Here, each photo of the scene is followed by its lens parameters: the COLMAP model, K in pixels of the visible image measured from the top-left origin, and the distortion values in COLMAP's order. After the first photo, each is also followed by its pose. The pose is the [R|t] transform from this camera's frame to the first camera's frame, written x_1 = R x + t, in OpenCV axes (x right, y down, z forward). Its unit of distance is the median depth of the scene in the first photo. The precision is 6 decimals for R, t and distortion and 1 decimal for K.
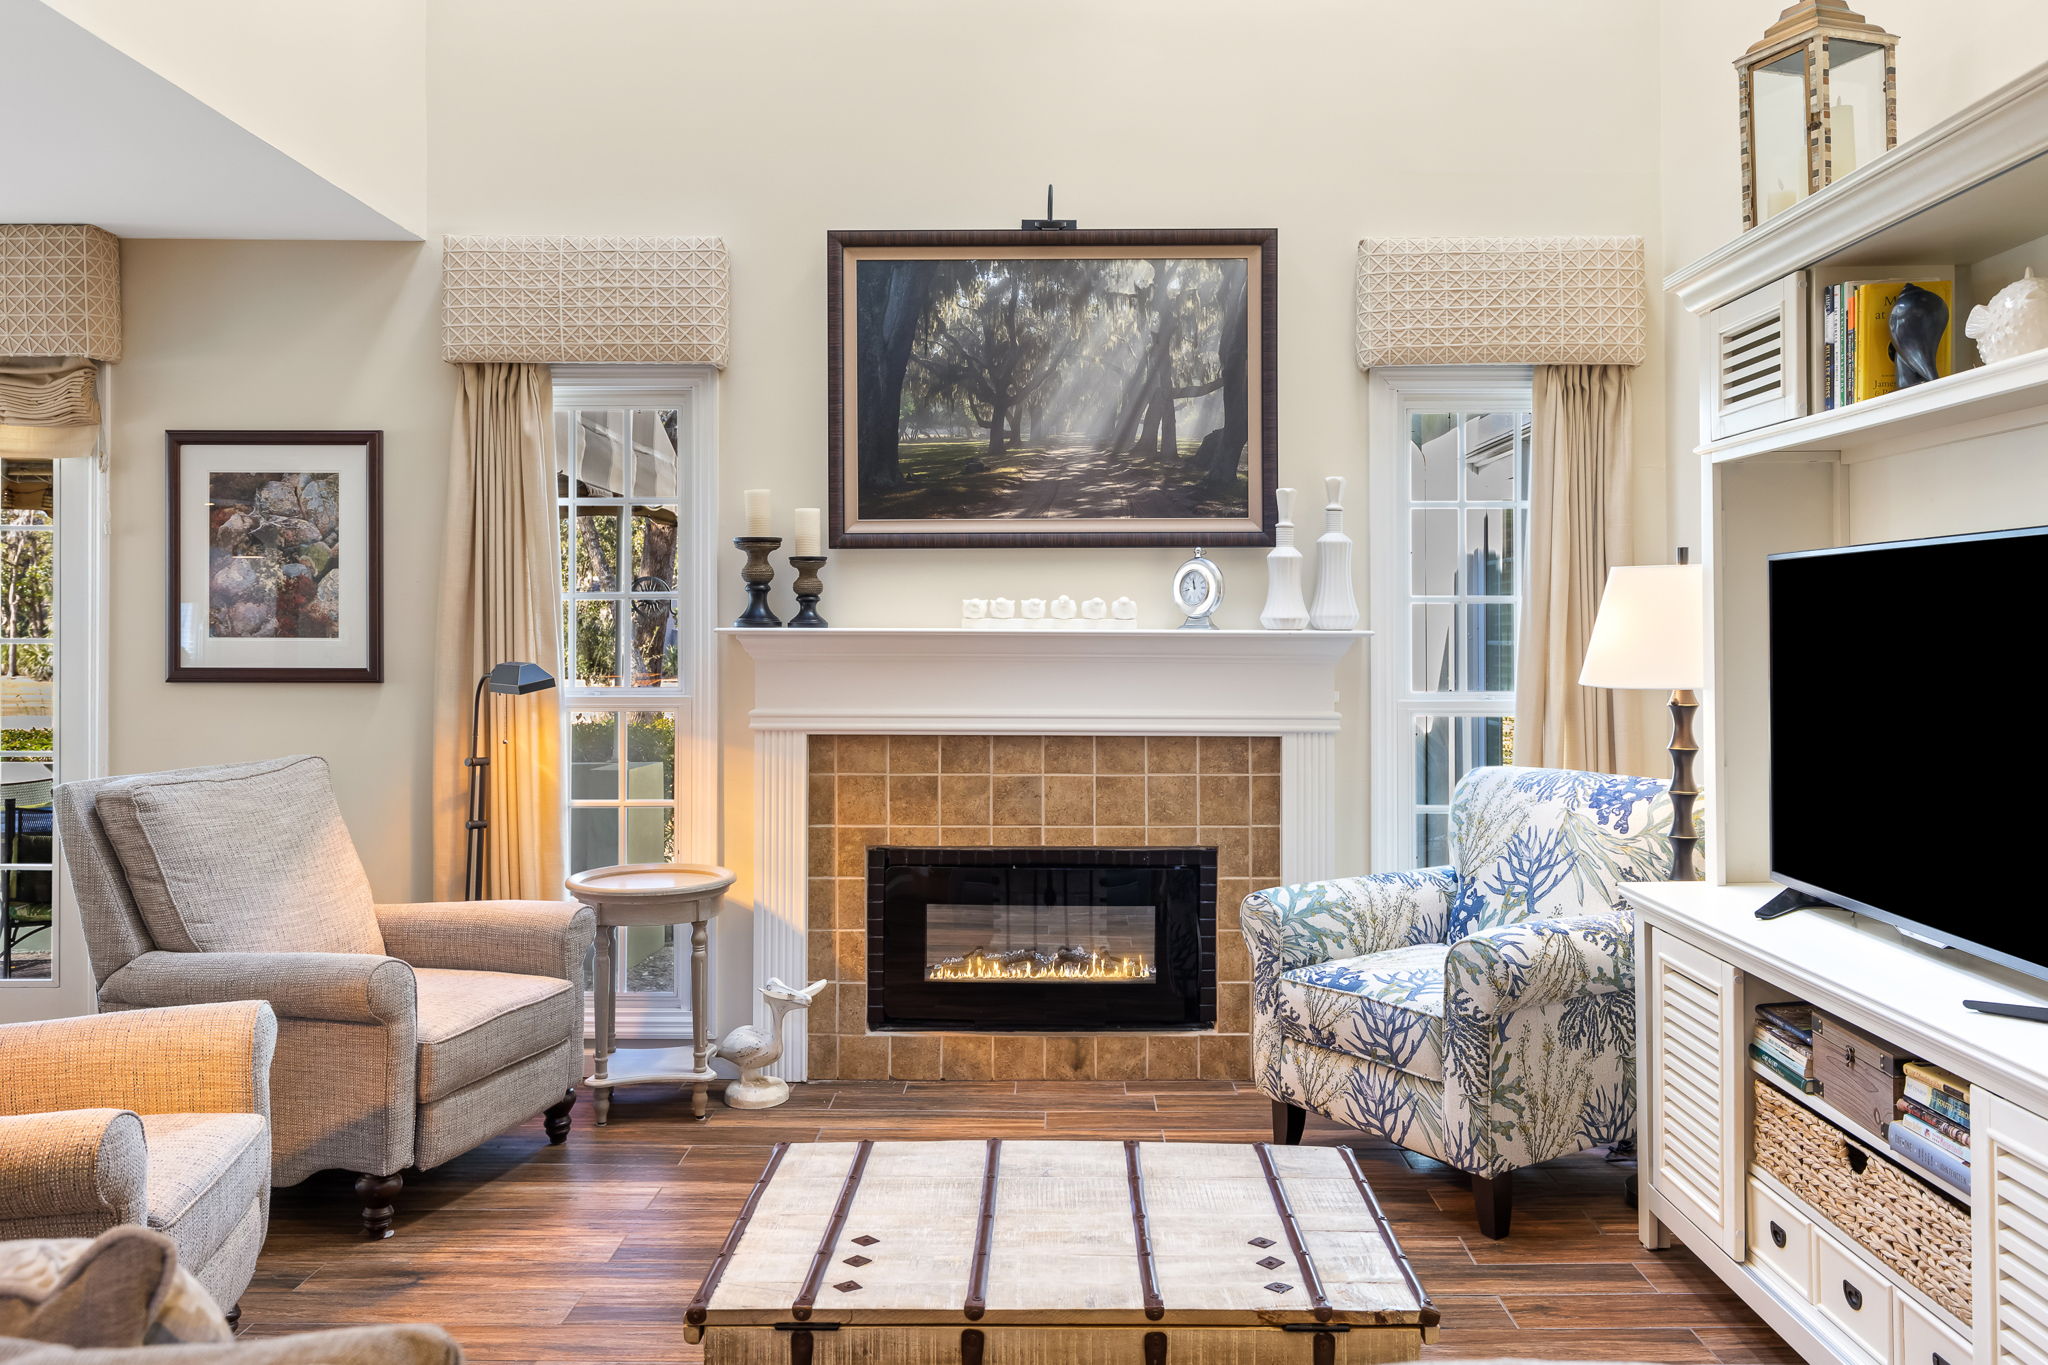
lens RADIAL K [[1604.7, 0, 1026.7], [0, 1604.7, 635.2], [0, 0, 1]] dist [0.000353, -0.001959]
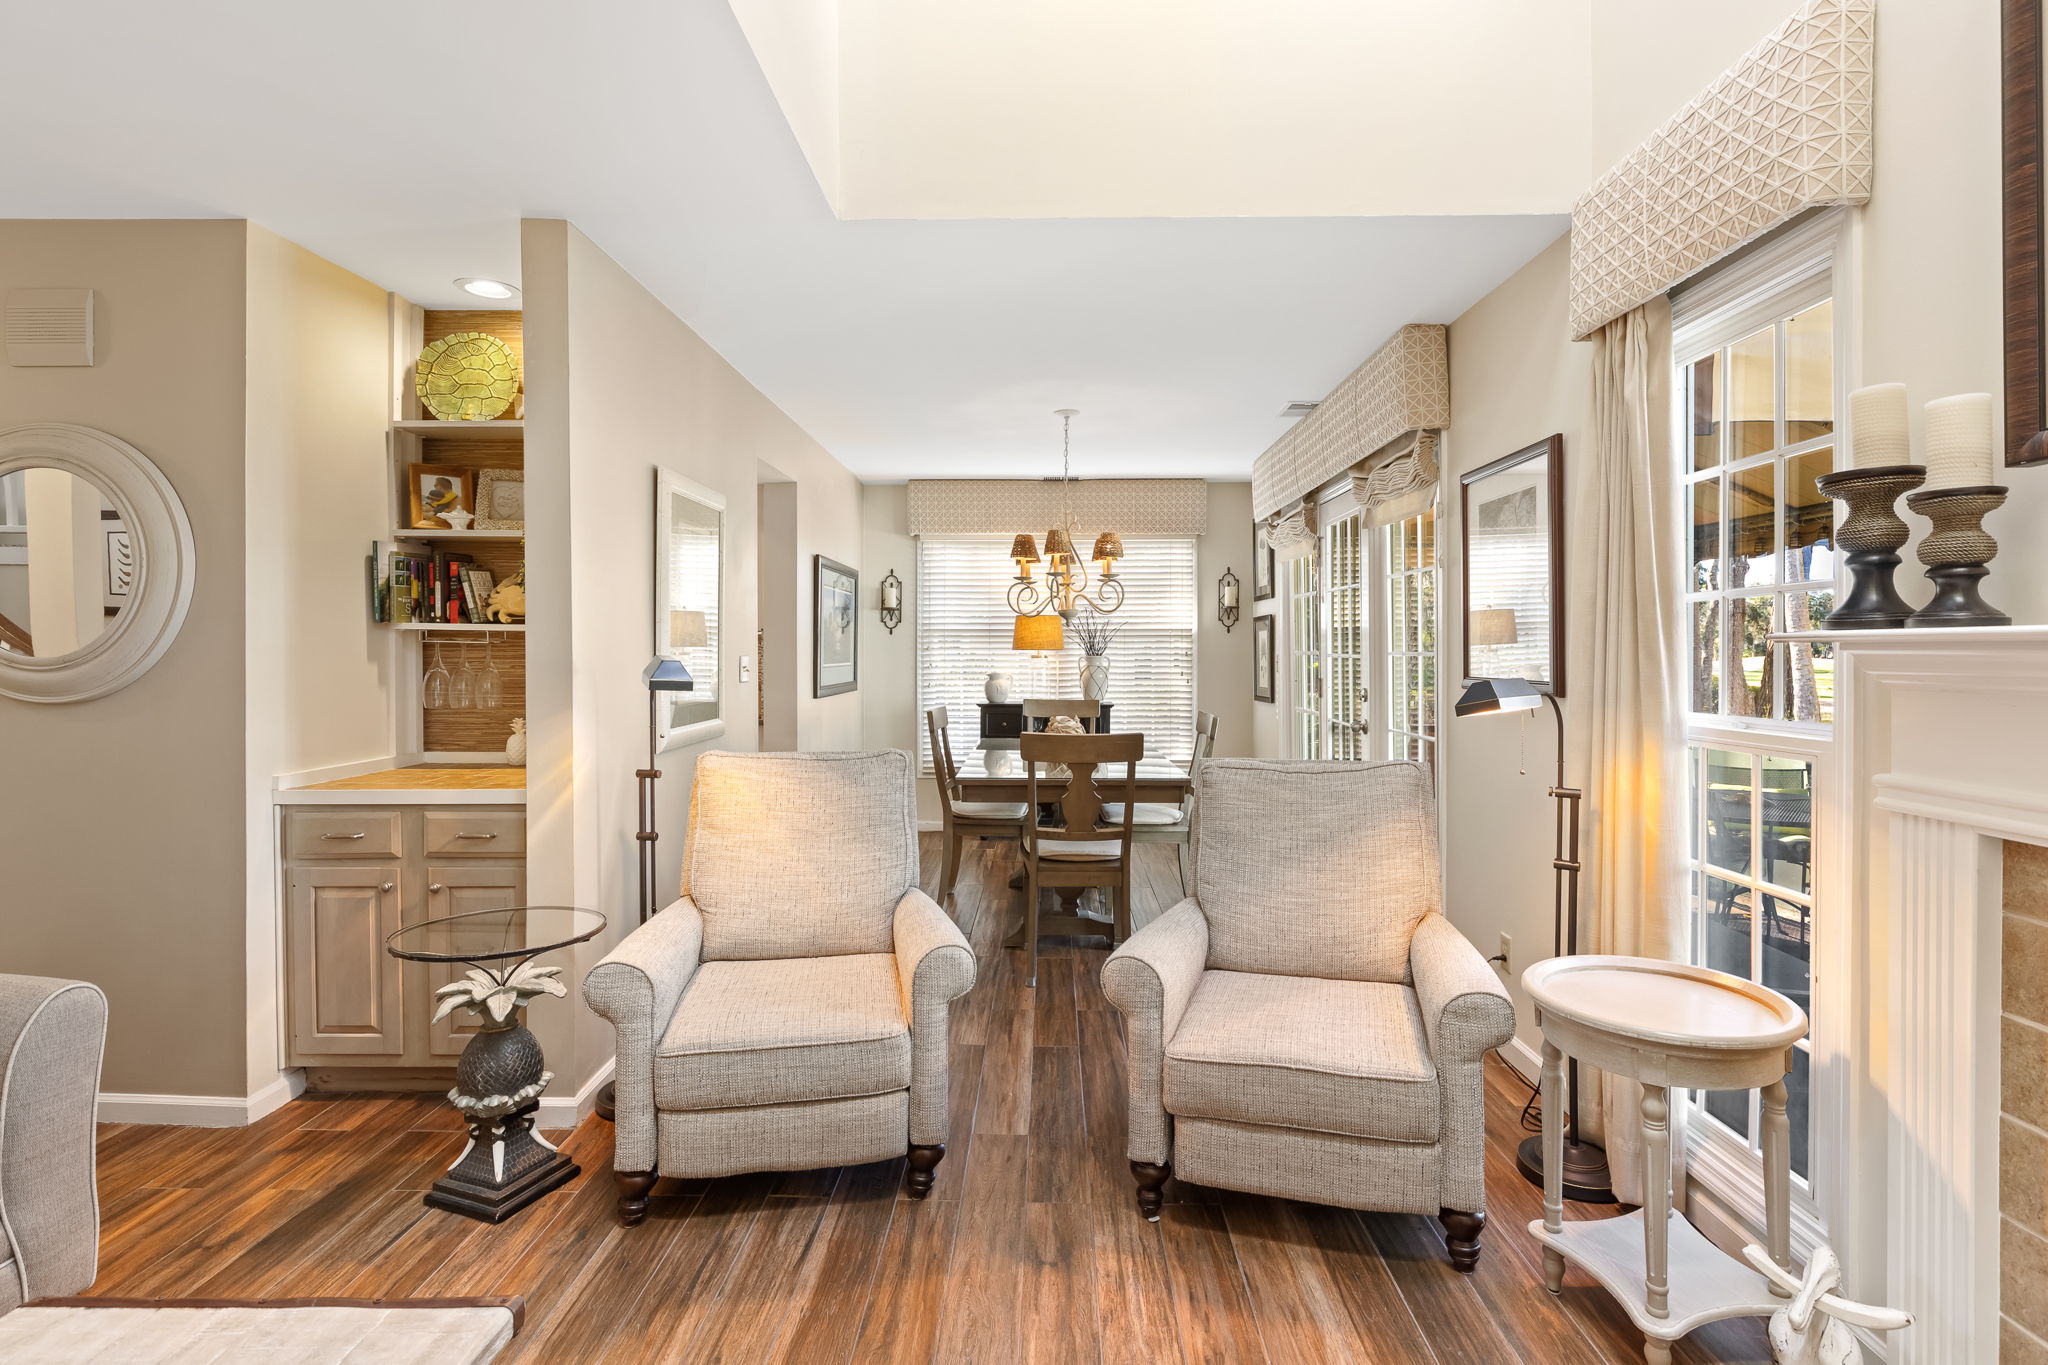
lens RADIAL K [[958.0, 0, 1028.6], [0, 958.0, 662.8], [0, 0, 1]] dist [-0.003299, -0.000726]
pose [[0.004802, 0.008621, -0.999951, 0.165874], [-0.000504, 0.999963, 0.008619, 0.004051], [0.999988, 0.000462, 0.004806, 0.681830]]
